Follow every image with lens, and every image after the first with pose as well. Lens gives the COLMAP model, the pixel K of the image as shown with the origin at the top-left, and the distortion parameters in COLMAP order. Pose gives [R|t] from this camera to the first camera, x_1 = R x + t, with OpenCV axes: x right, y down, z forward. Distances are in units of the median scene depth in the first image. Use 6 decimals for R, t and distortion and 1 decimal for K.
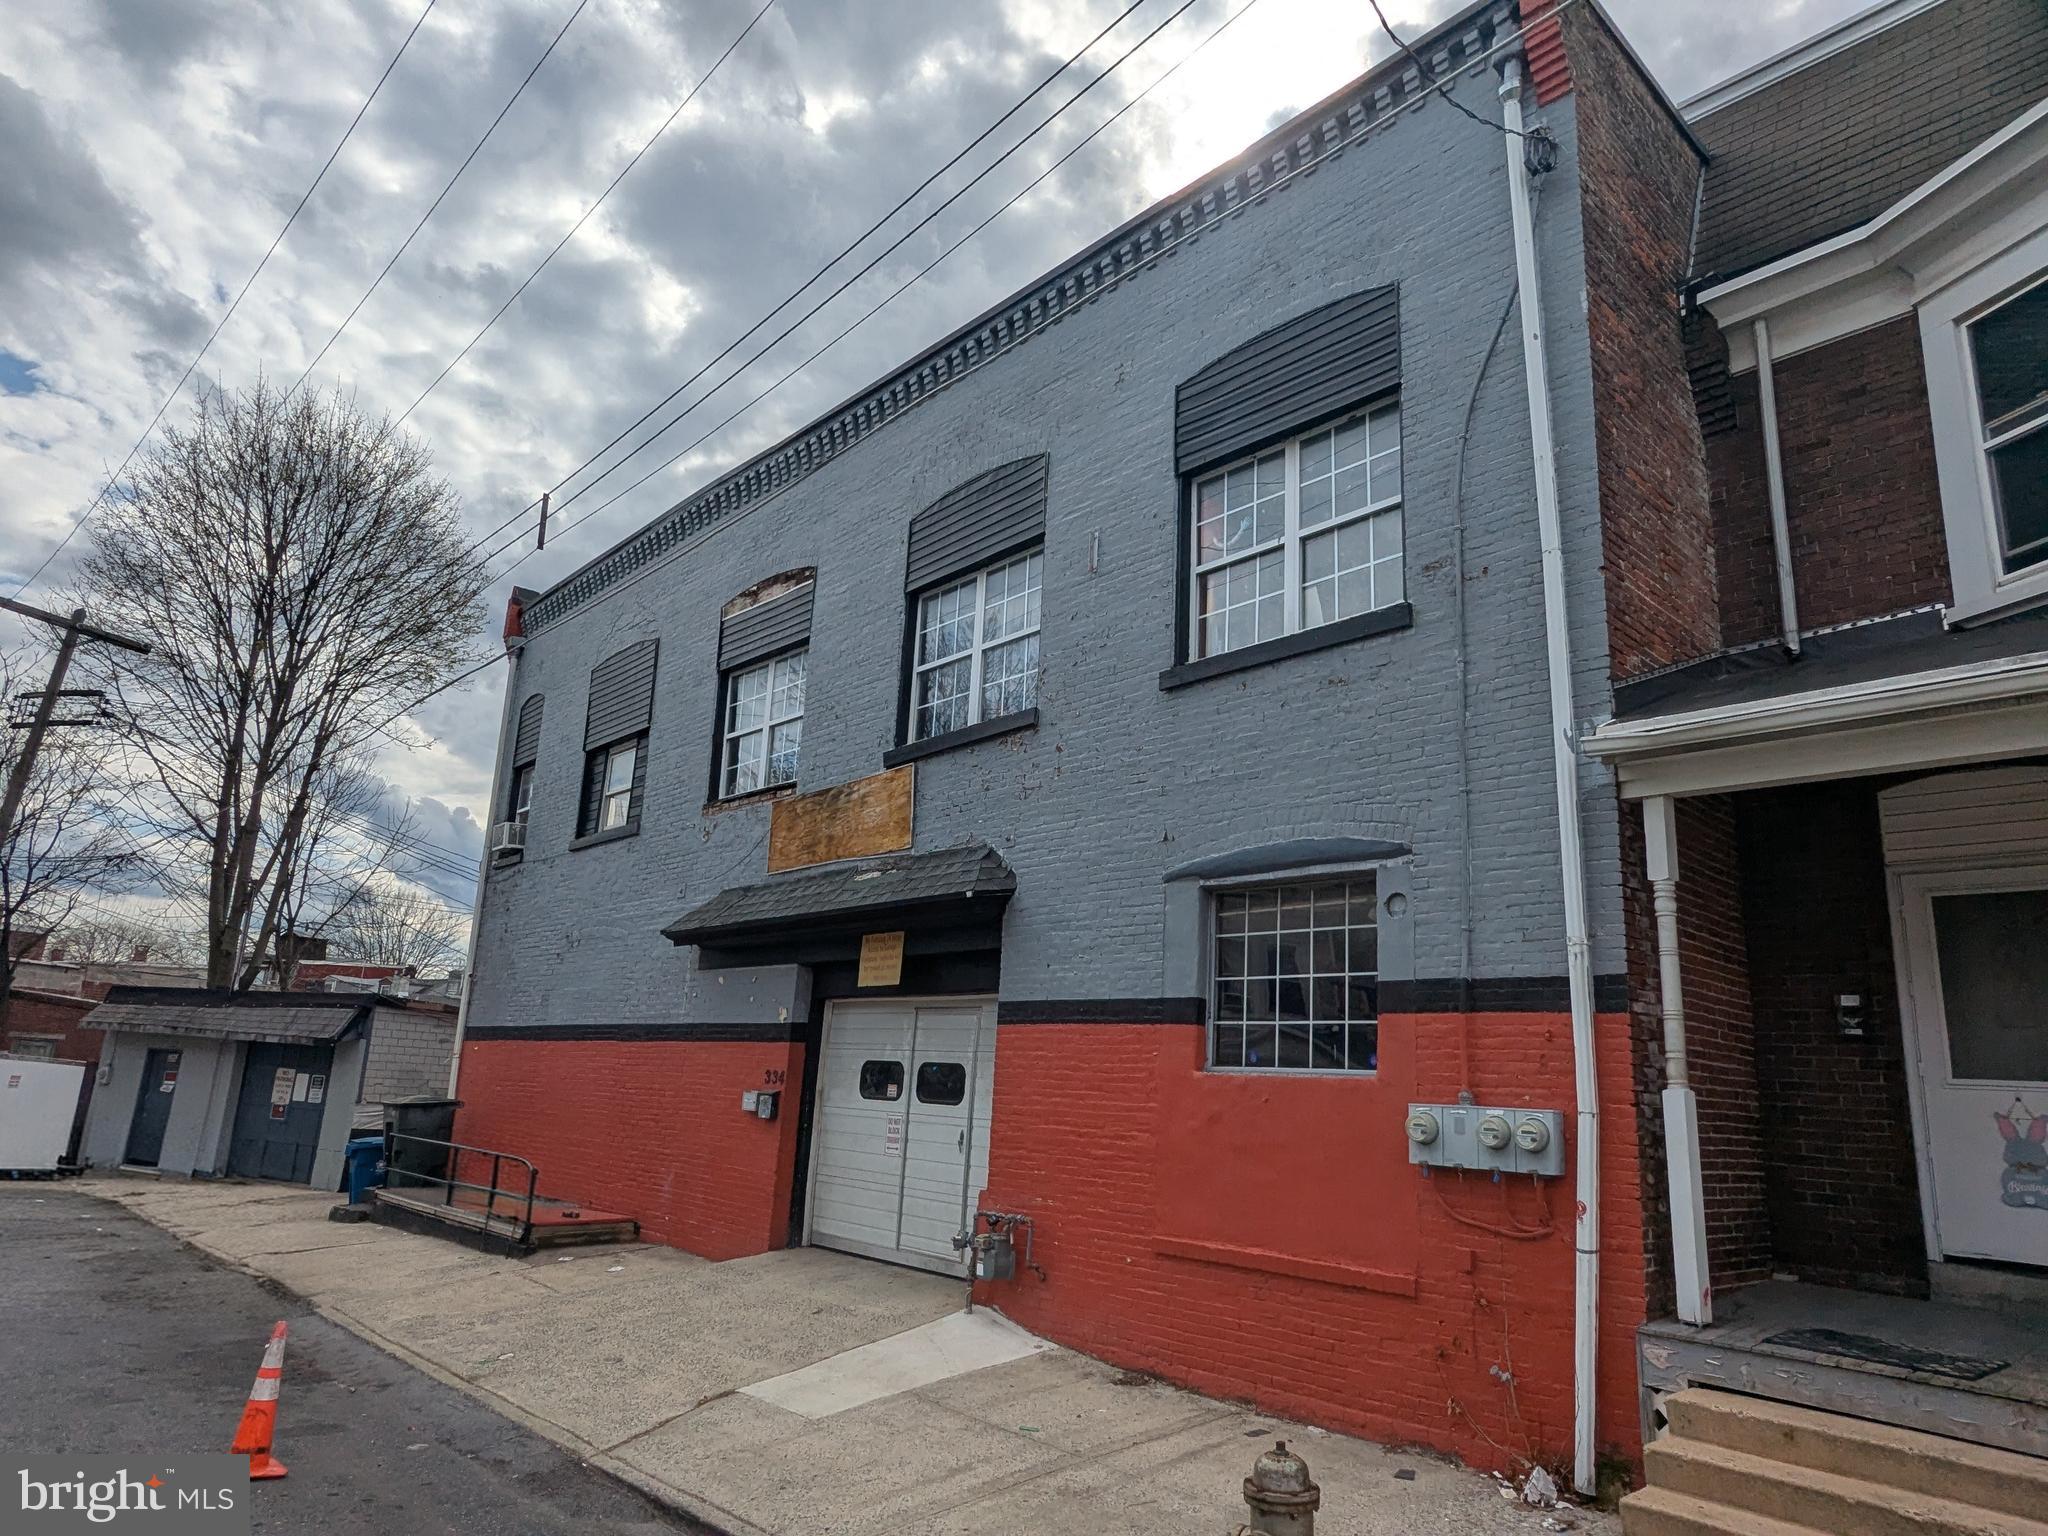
lens RADIAL K [[1267.3, 0, 1042.4], [0, 1267.3, 782.6], [0, 0, 1]] dist [0.010027, -0.004539]
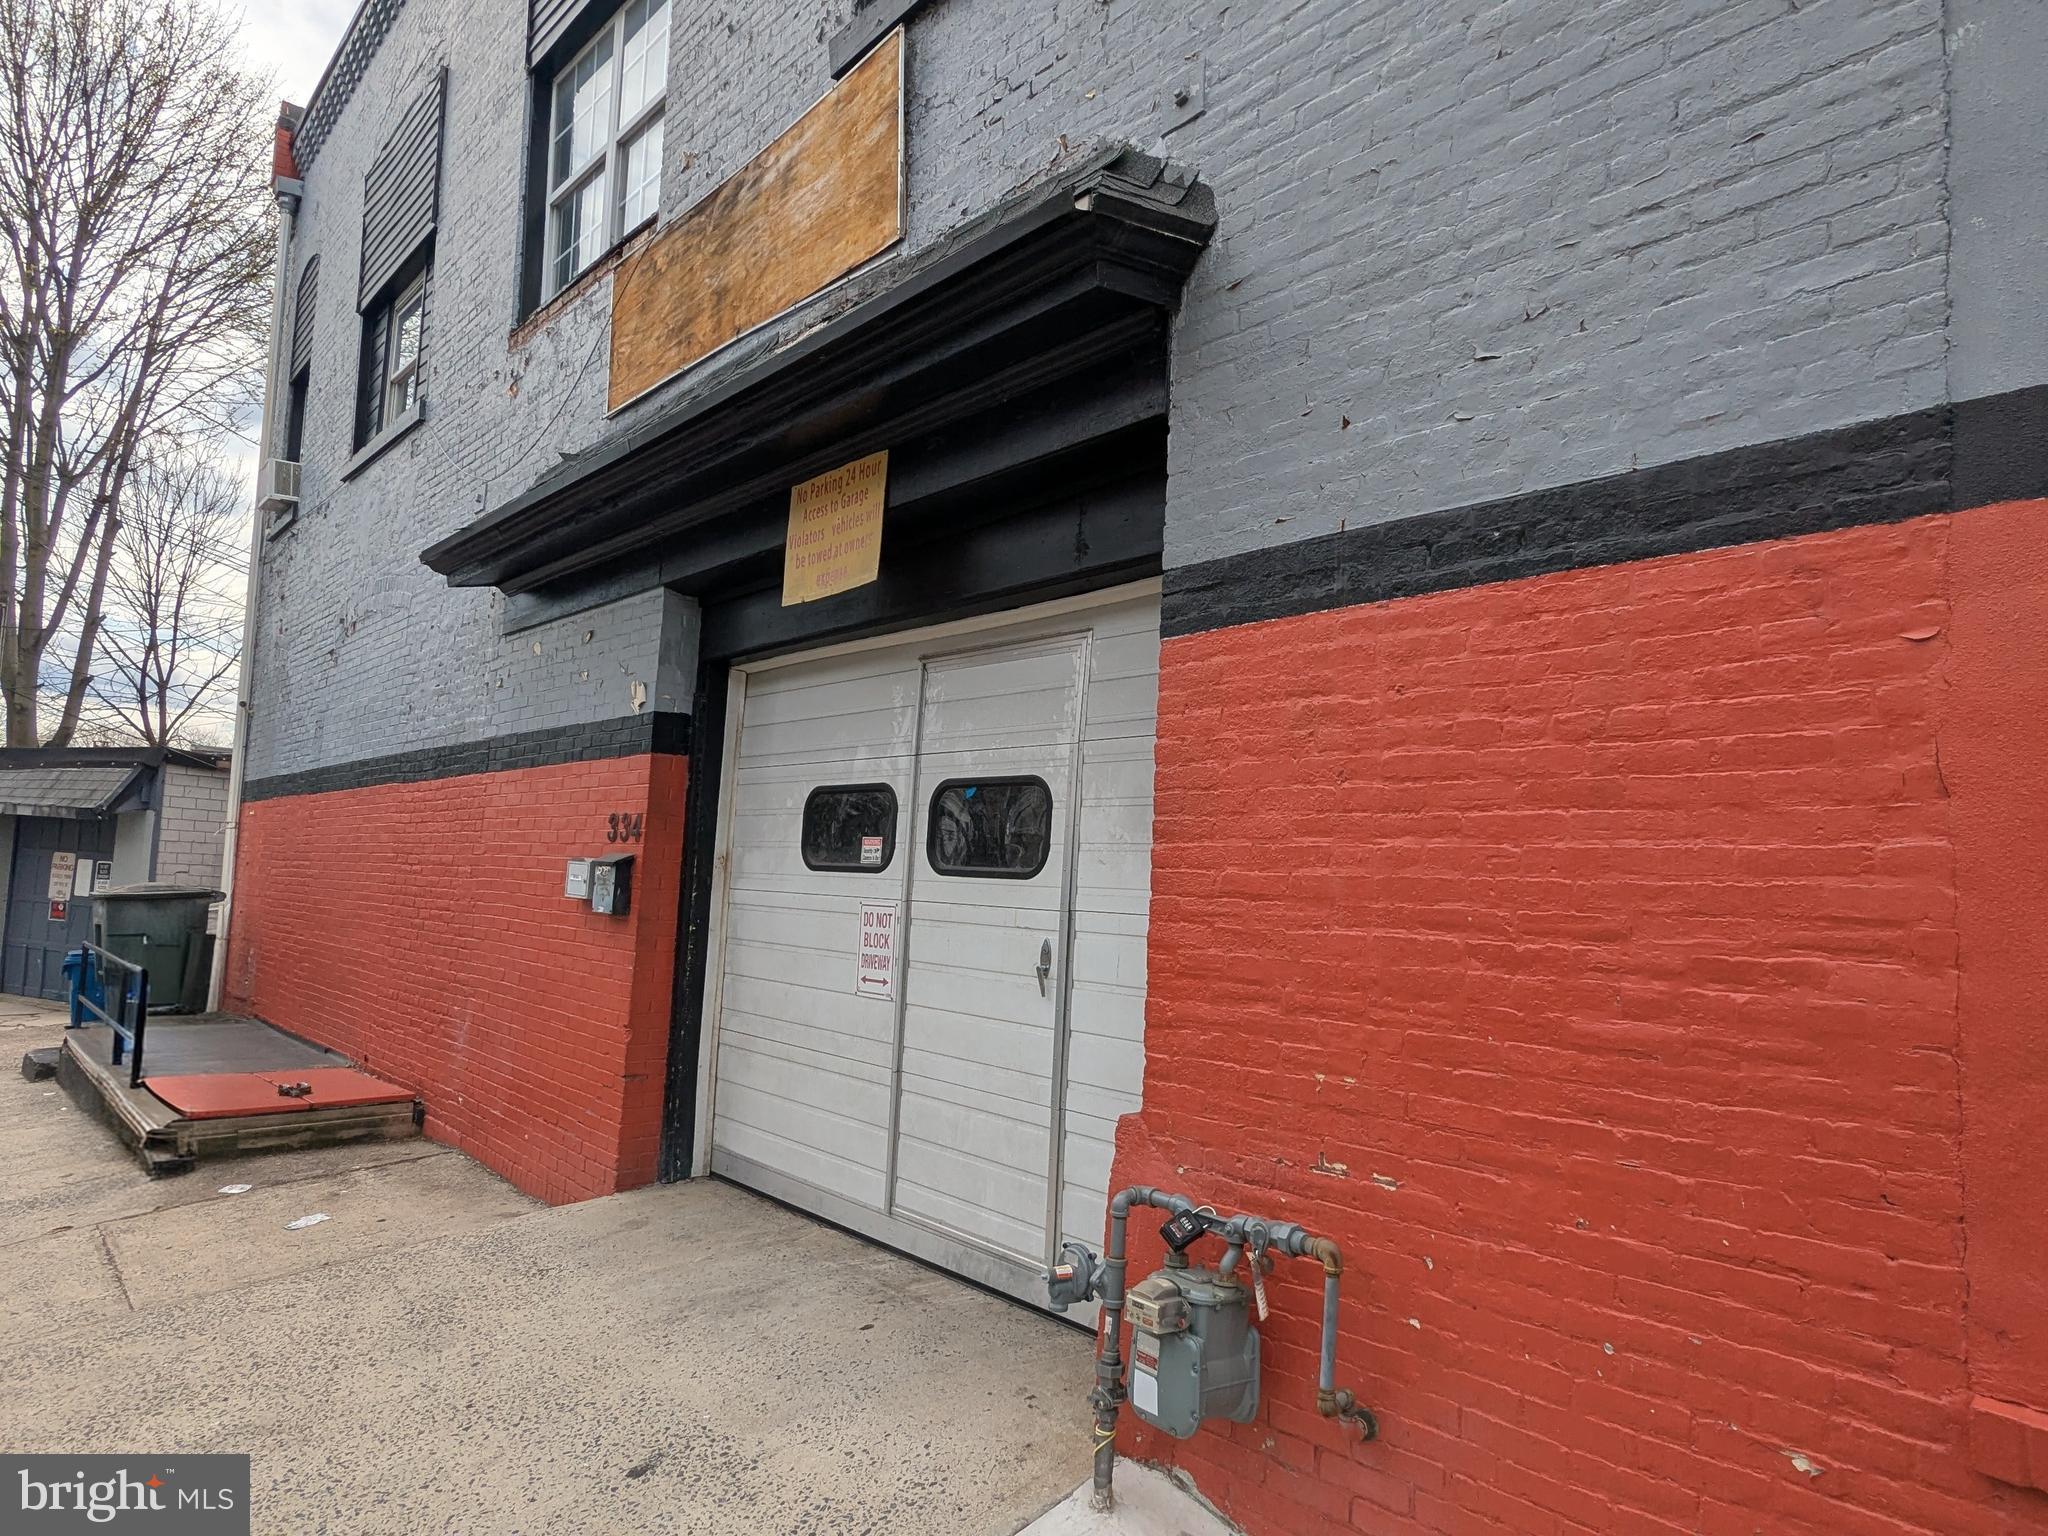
lens RADIAL K [[1267.3, 0, 1036.7], [0, 1267.3, 784.4], [0, 0, 1]] dist [0.010027, -0.004539]
pose [[0.999867, -0.005329, -0.015392, -0.056986], [0.007623, 0.988192, 0.153032, 0.159323], [0.014395, -0.153129, 0.988101, 0.593112]]
